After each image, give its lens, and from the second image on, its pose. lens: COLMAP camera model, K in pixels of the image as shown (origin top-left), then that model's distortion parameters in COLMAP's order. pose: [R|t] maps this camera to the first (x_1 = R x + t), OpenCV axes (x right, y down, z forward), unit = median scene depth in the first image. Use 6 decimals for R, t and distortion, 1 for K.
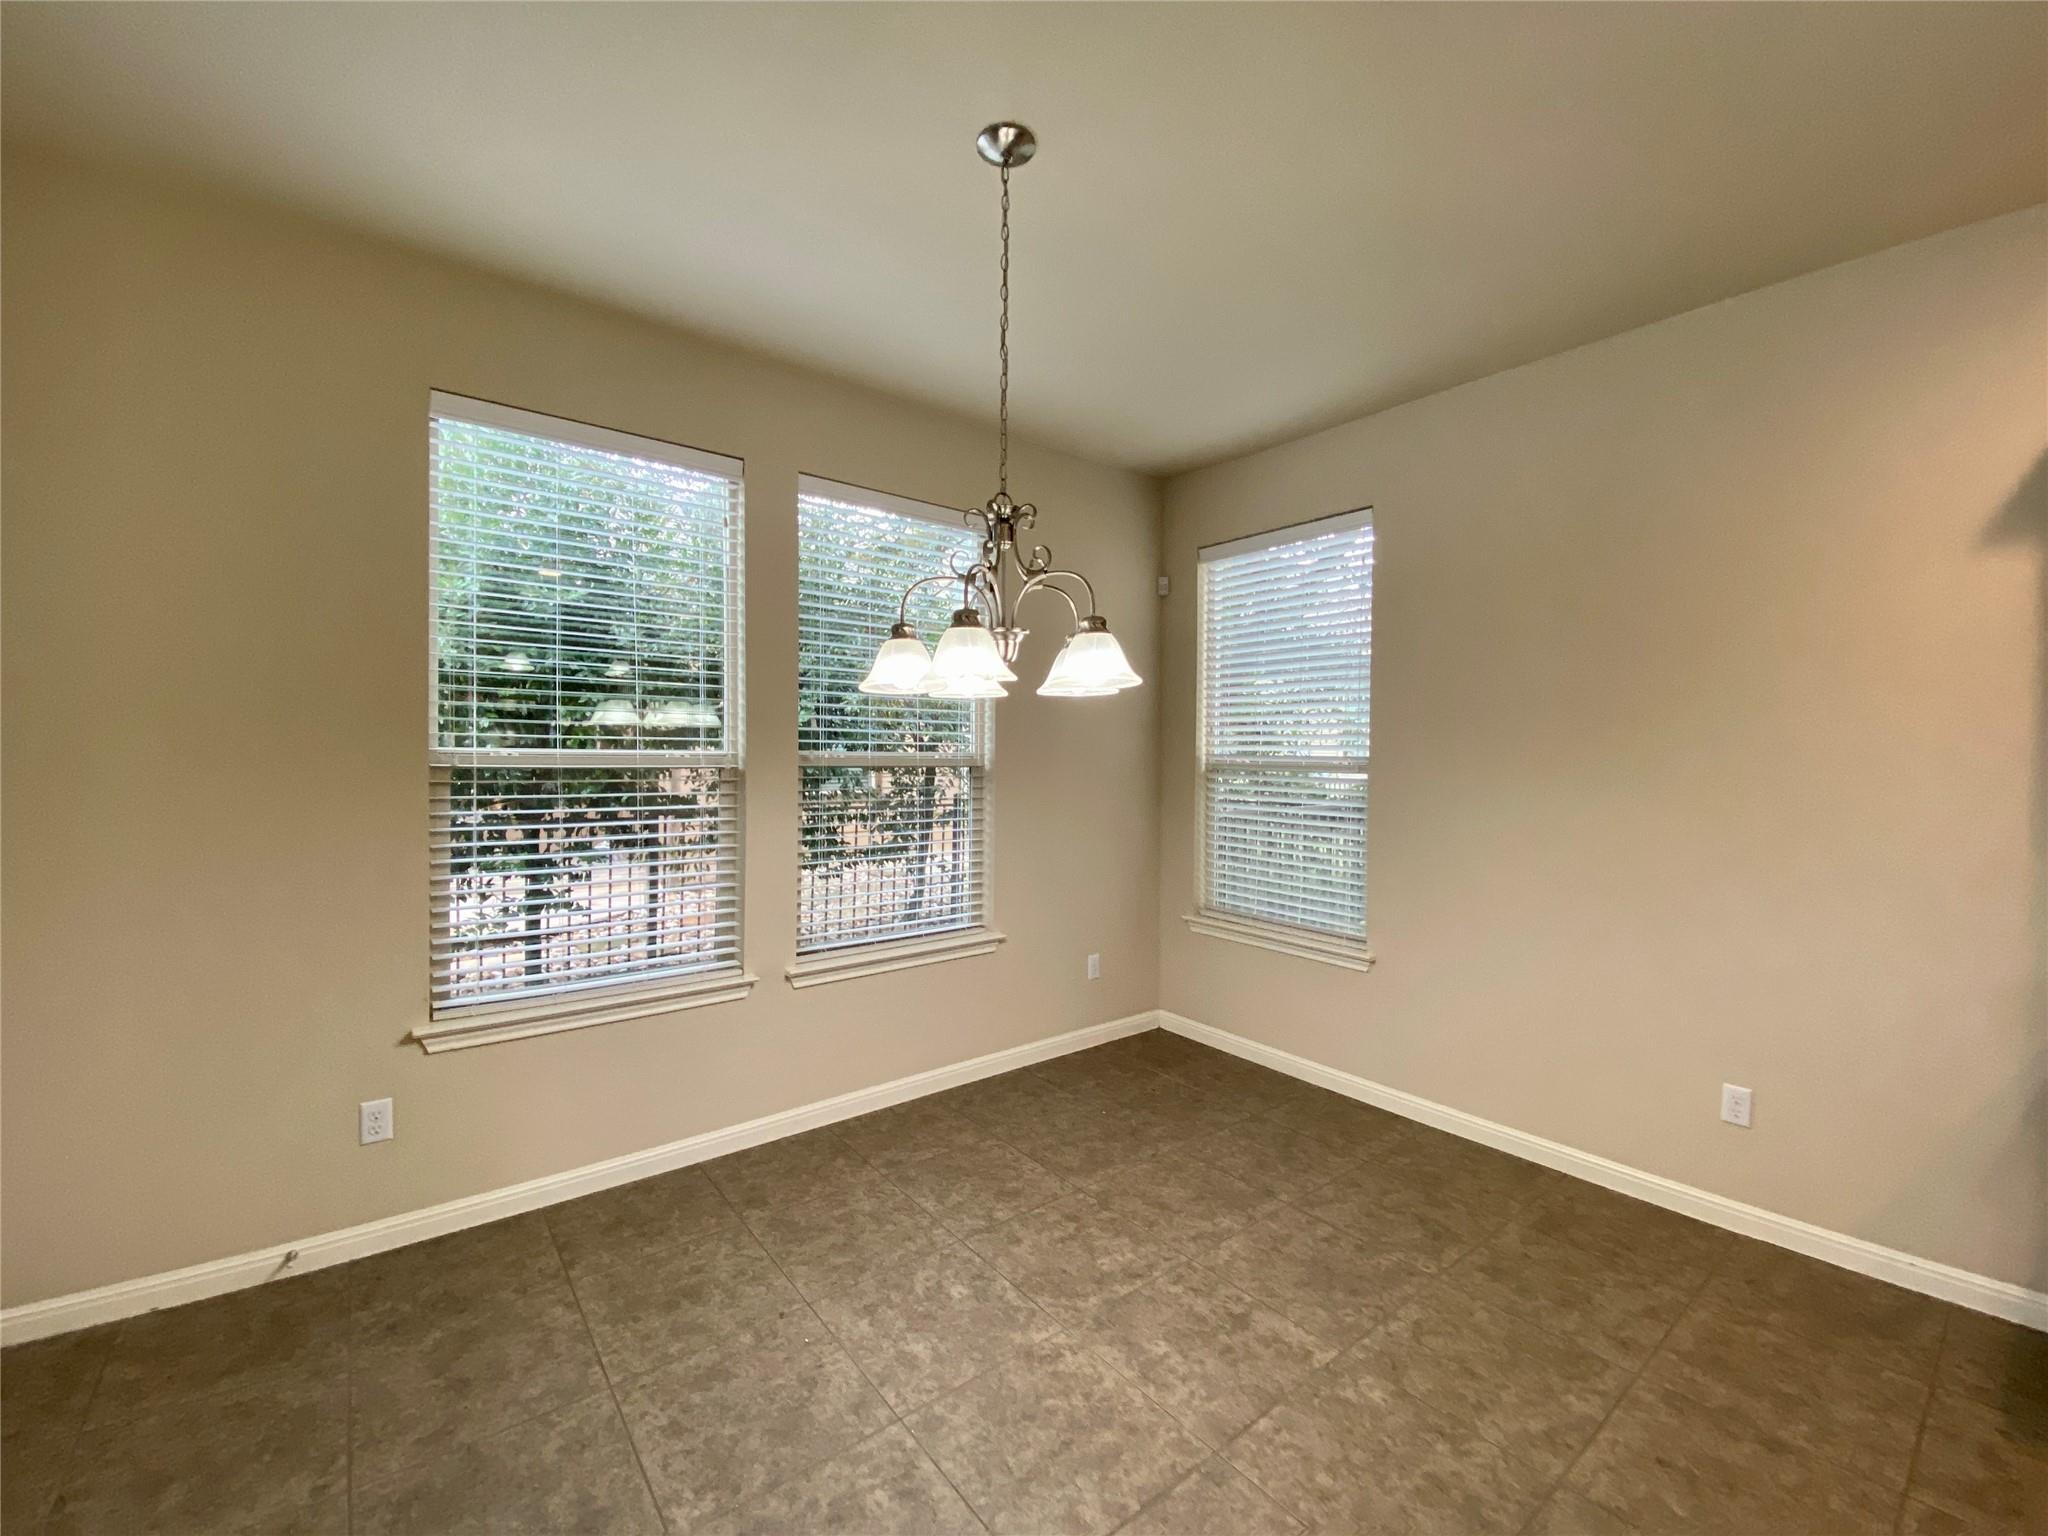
lens RADIAL K [[835.0, 0, 1028.1], [0, 835.0, 764.0], [0, 0, 1]] dist [0.000205, -0.012235]
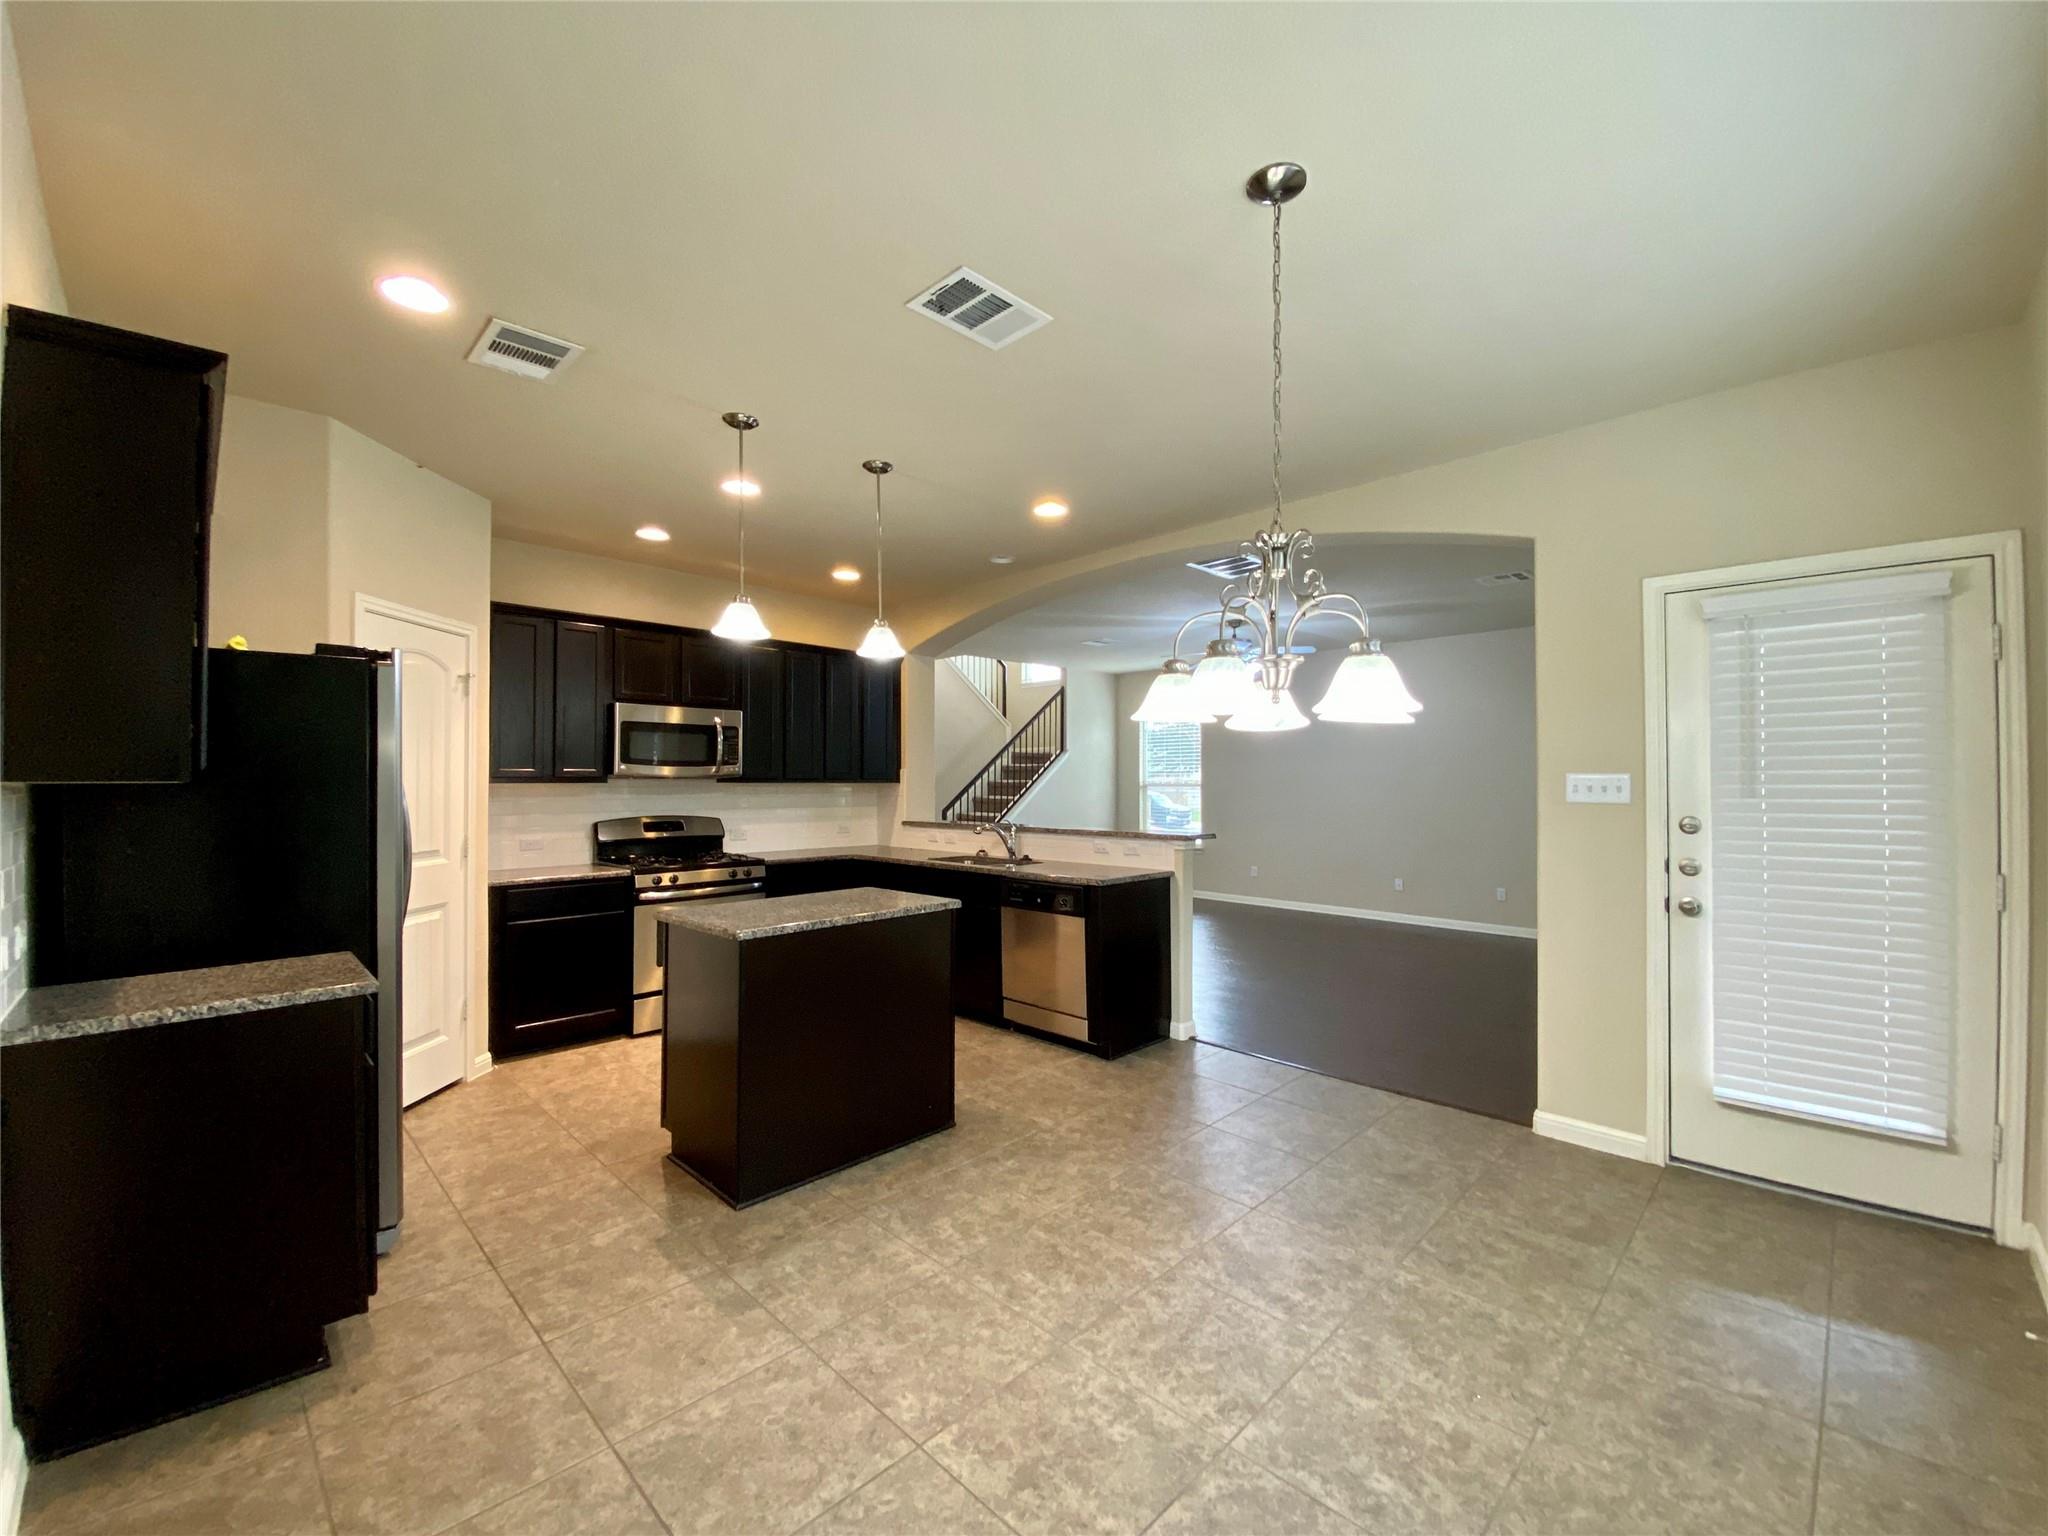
lens RADIAL K [[832.8, 0, 1033.1], [0, 832.8, 763.3], [0, 0, 1]] dist [0.022751, -0.034775]
pose [[-0.991891, -0.009745, -0.126721, 0.386085], [-0.007507, 0.999808, -0.018124, -0.016614], [0.126873, -0.017026, -0.991773, 1.964869]]
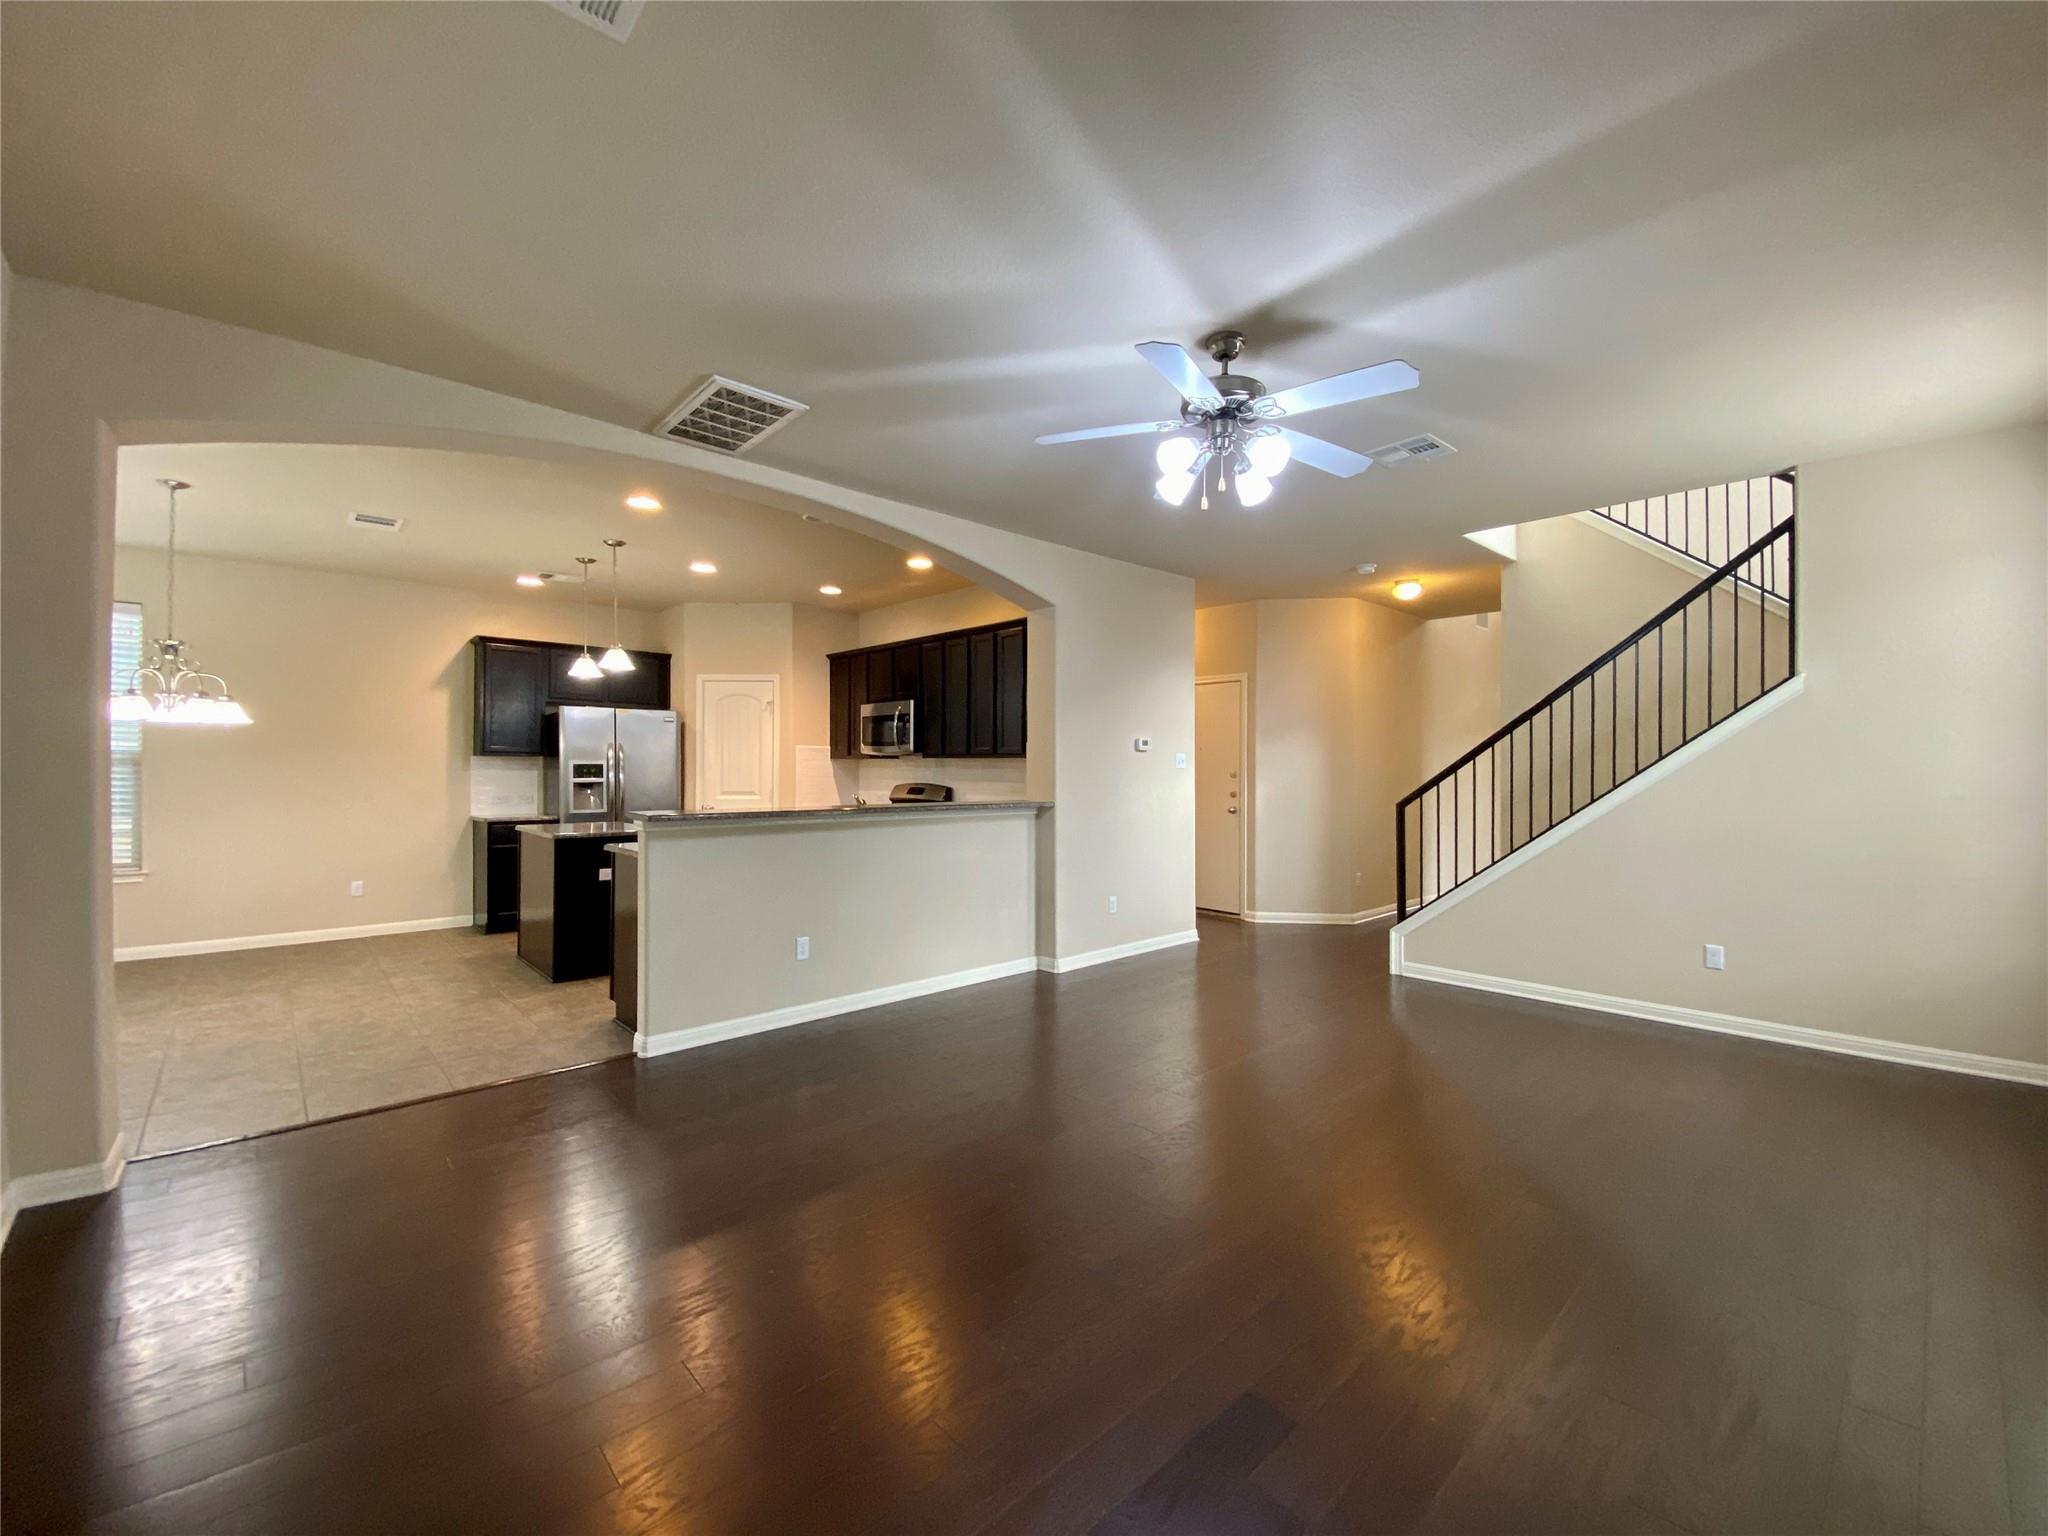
lens RADIAL K [[826.5, 0, 1025.6], [0, 826.5, 764.9], [0, 0, 1]] dist [0.019545, -0.020745]
pose [[-0.073503, -0.005461, 0.997280, -2.443164], [0.001759, 0.999983, 0.005606, 0.016494], [-0.997293, 0.002166, -0.073492, -1.154170]]
